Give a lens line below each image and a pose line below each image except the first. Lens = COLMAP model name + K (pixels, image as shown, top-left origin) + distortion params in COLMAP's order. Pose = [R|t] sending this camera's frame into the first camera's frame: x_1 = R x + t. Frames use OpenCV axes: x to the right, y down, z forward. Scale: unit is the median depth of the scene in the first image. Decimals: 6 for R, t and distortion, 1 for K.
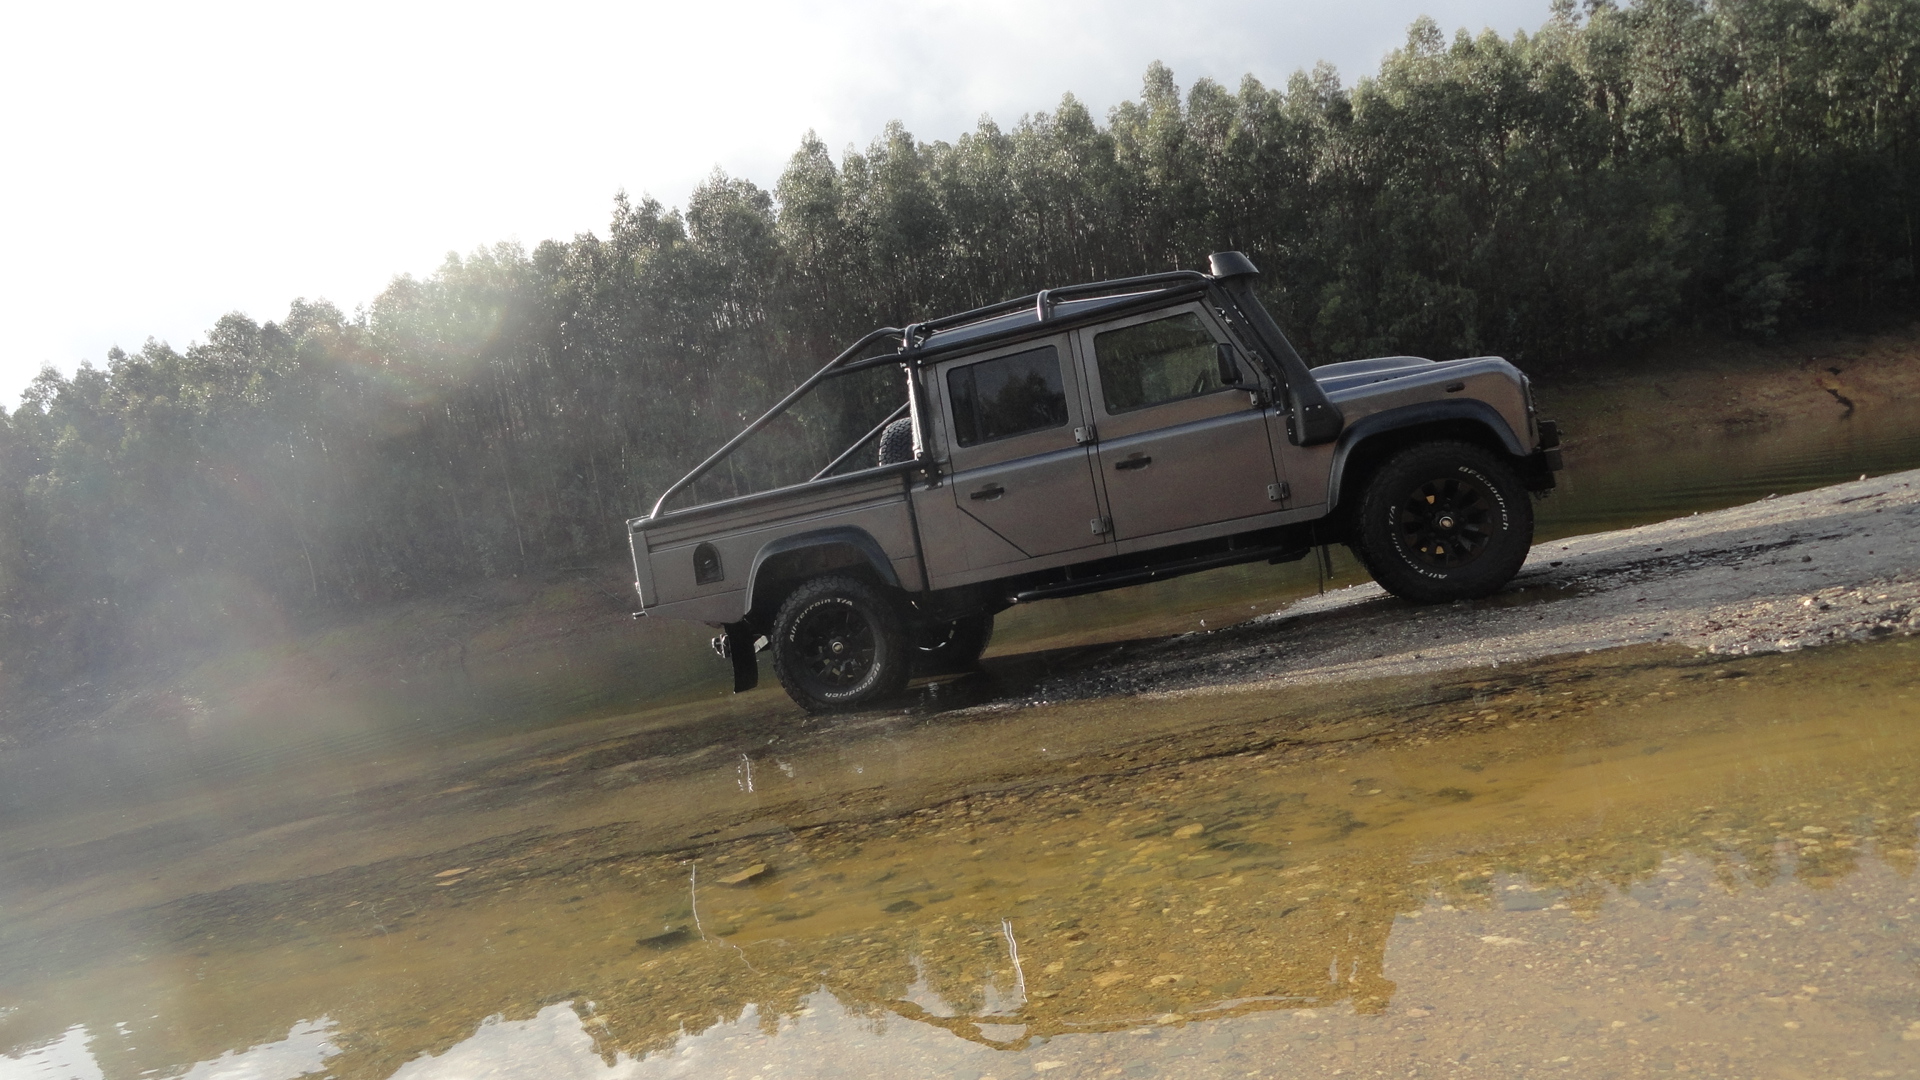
lens RADIAL K [[1320.4, 0, 963.1], [0, 1320.4, 555.3], [0, 0, 1]] dist [-0.002694, 0.008564]
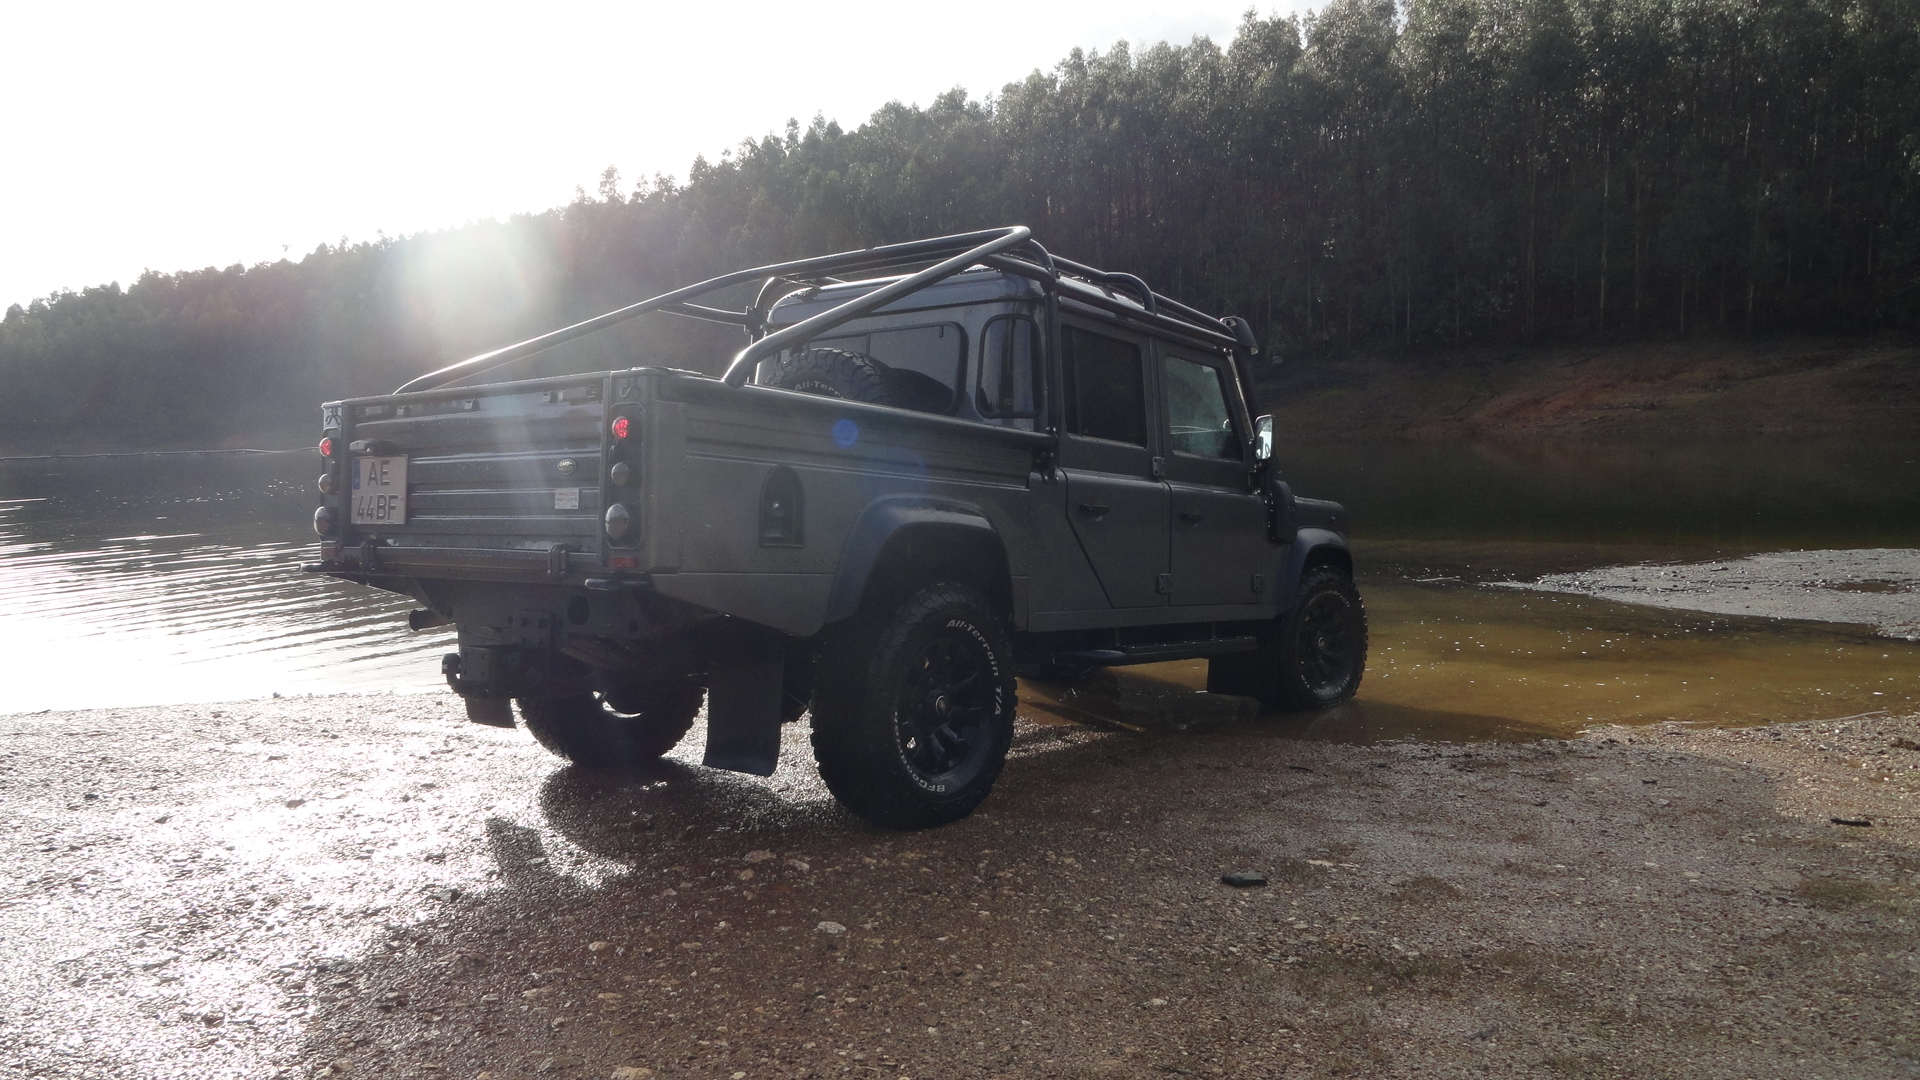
lens RADIAL K [[1320.4, 0, 963.4], [0, 1320.4, 540.1], [0, 0, 1]] dist [-0.002694, 0.008564]
pose [[0.908678, 0.193705, -0.369841, -0.002307], [-0.141095, 0.976211, 0.164632, -0.011492], [0.392933, -0.097415, 0.914393, -0.081315]]
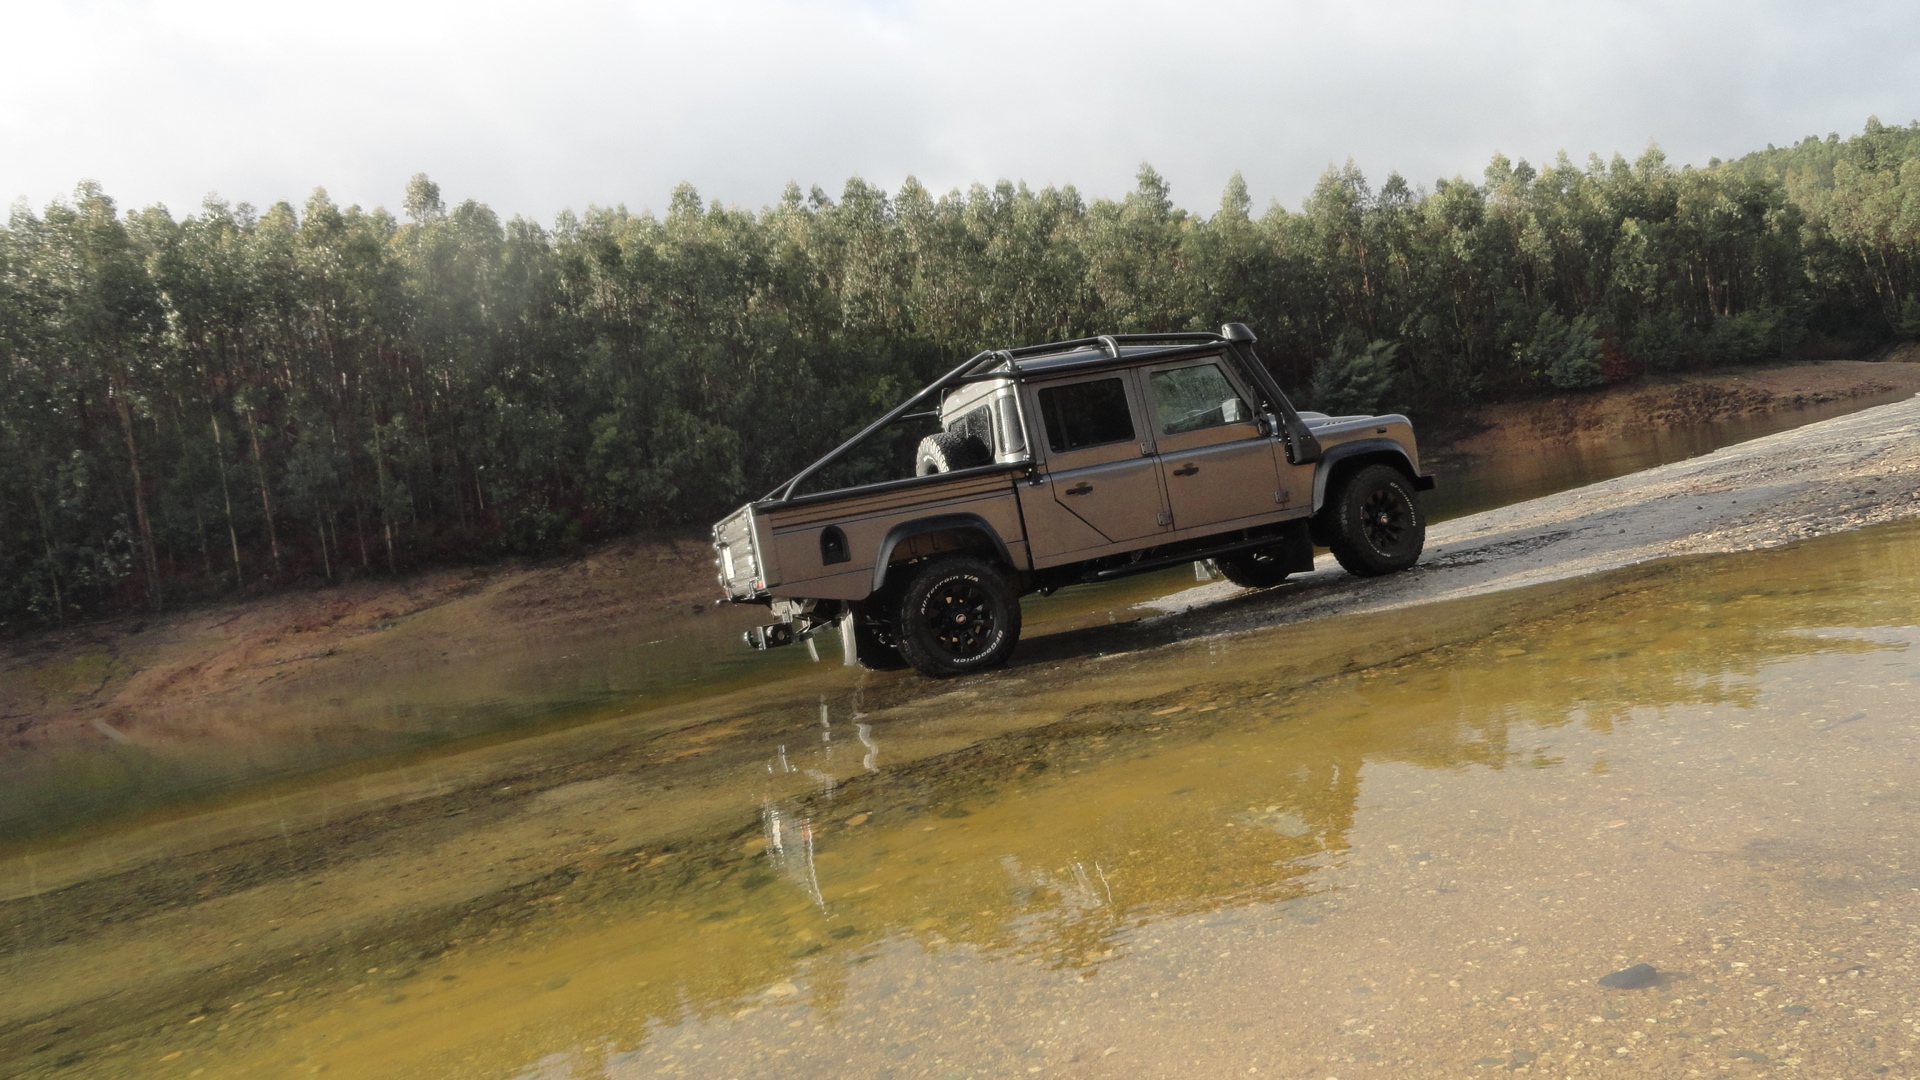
lens RADIAL K [[1320.4, 0, 964.4], [0, 1320.4, 548.8], [0, 0, 1]] dist [-0.002694, 0.008564]
pose [[0.819663, 0.034855, 0.571784, -0.076989], [0.029224, 0.994303, -0.102504, 0.012969], [-0.572100, 0.100729, 0.813975, 0.006717]]
